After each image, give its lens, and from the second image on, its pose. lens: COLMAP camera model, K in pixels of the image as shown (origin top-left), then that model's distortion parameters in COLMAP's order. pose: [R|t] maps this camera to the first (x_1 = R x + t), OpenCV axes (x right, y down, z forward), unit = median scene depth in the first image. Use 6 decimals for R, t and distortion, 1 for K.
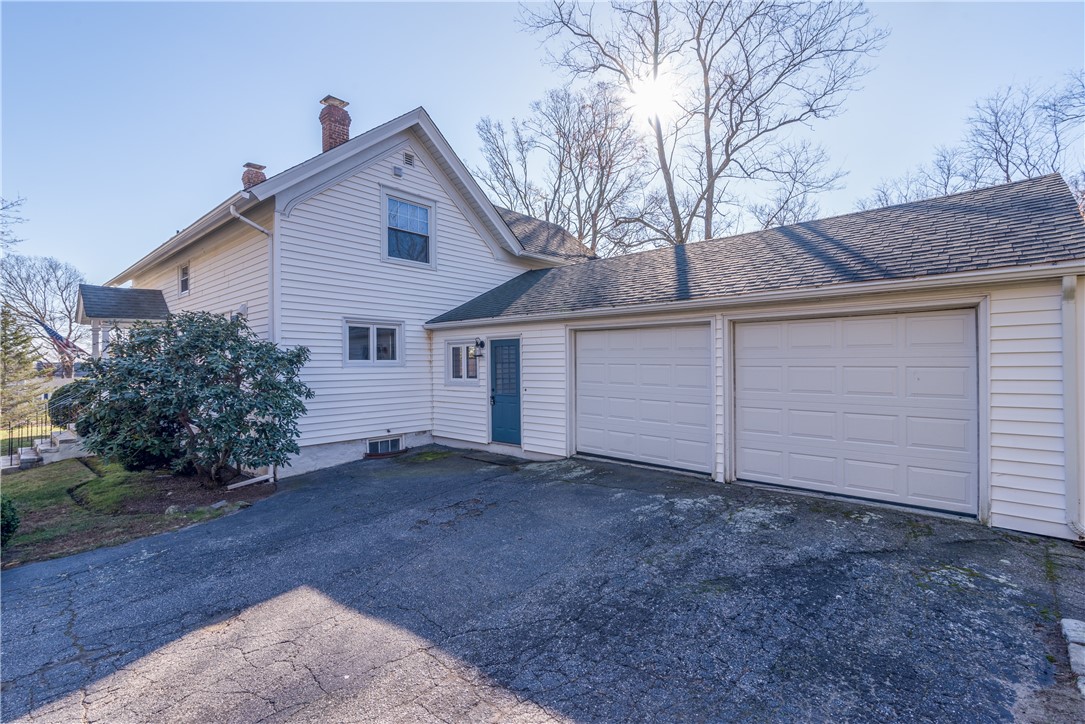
lens RADIAL K [[490.3, 0, 544.2], [0, 490.3, 373.6], [0, 0, 1]] dist [-0.000560, -0.000235]
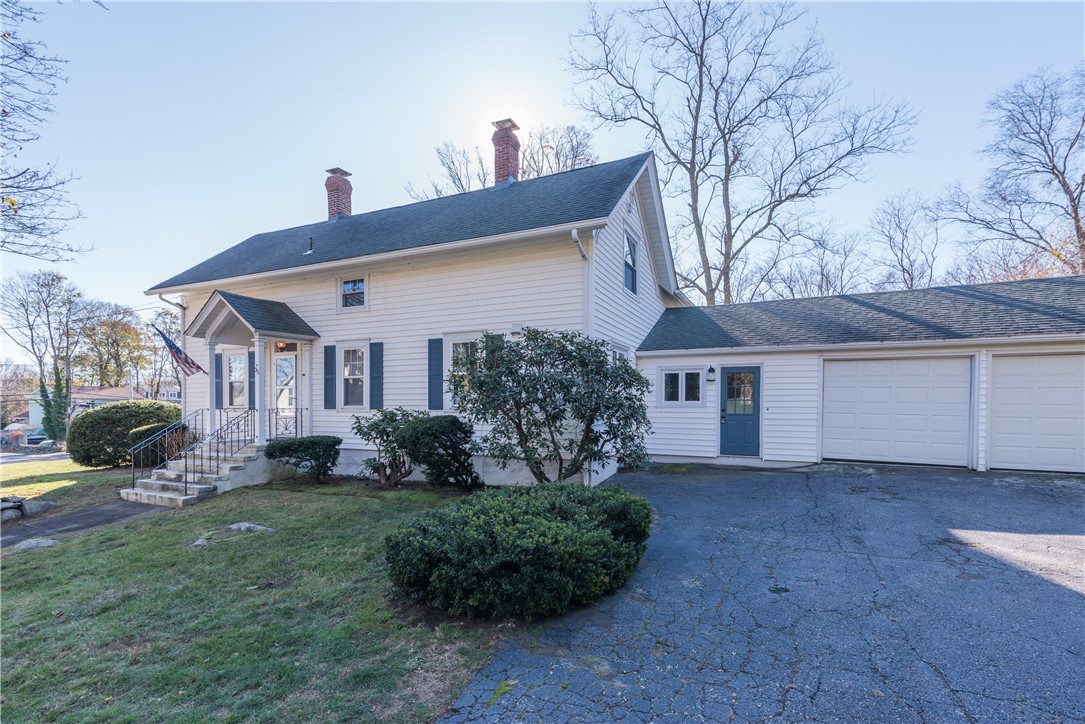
lens RADIAL K [[506.3, 0, 532.0], [0, 506.3, 426.2], [0, 0, 1]] dist [0.007605, 0.000116]
pose [[0.961236, 0.002901, 0.275712, -0.863506], [-0.007155, 0.999870, 0.014423, 0.056515], [-0.275635, -0.015837, 0.961132, -0.023438]]
